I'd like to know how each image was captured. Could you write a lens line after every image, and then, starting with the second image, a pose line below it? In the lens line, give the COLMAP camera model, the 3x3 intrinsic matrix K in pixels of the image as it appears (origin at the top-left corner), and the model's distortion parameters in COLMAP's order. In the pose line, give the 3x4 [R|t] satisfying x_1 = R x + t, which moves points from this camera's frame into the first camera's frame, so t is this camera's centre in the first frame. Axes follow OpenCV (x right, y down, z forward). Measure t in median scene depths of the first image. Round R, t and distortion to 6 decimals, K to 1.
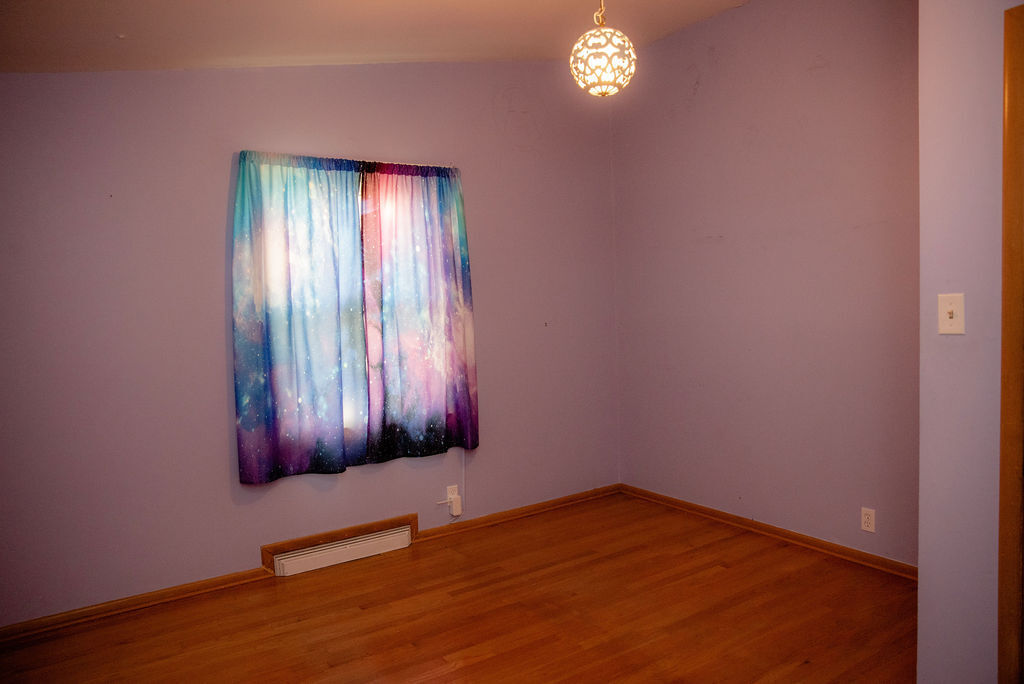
lens RADIAL K [[713.8, 0, 512.0], [0, 713.8, 342.0], [0, 0, 1]] dist [-0.111338, 0.094206]
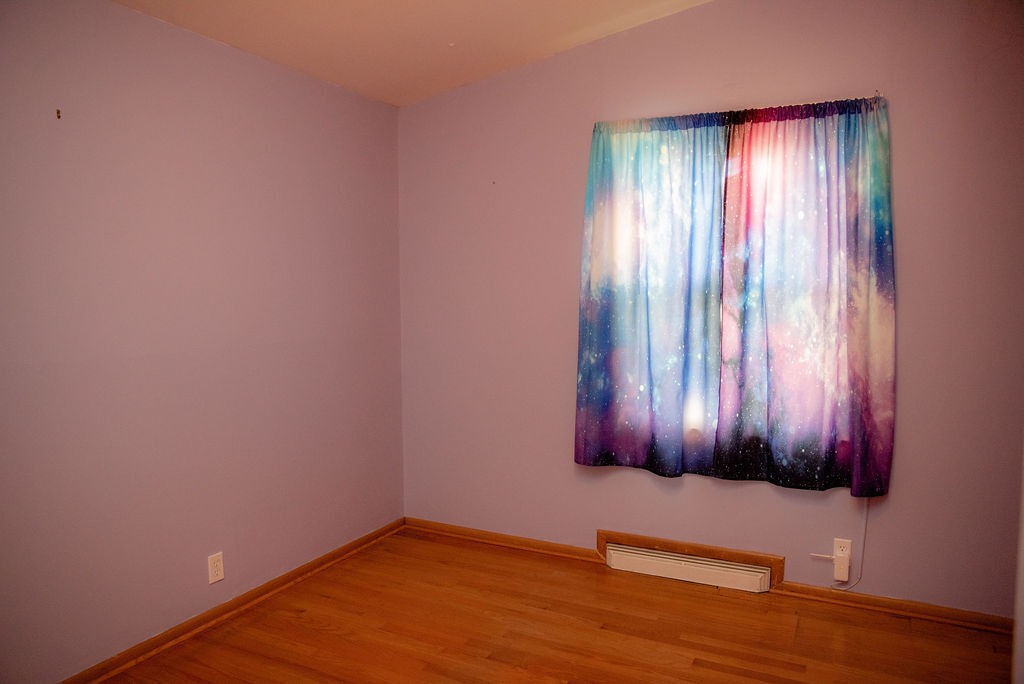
lens RADIAL K [[713.8, 0, 512.0], [0, 713.8, 342.0], [0, 0, 1]] dist [-0.111338, 0.094206]
pose [[0.476380, 0.098672, -0.873685, 0.402527], [-0.071898, 0.994727, 0.073140, -0.030904], [0.876295, 0.027974, 0.480962, 0.391980]]
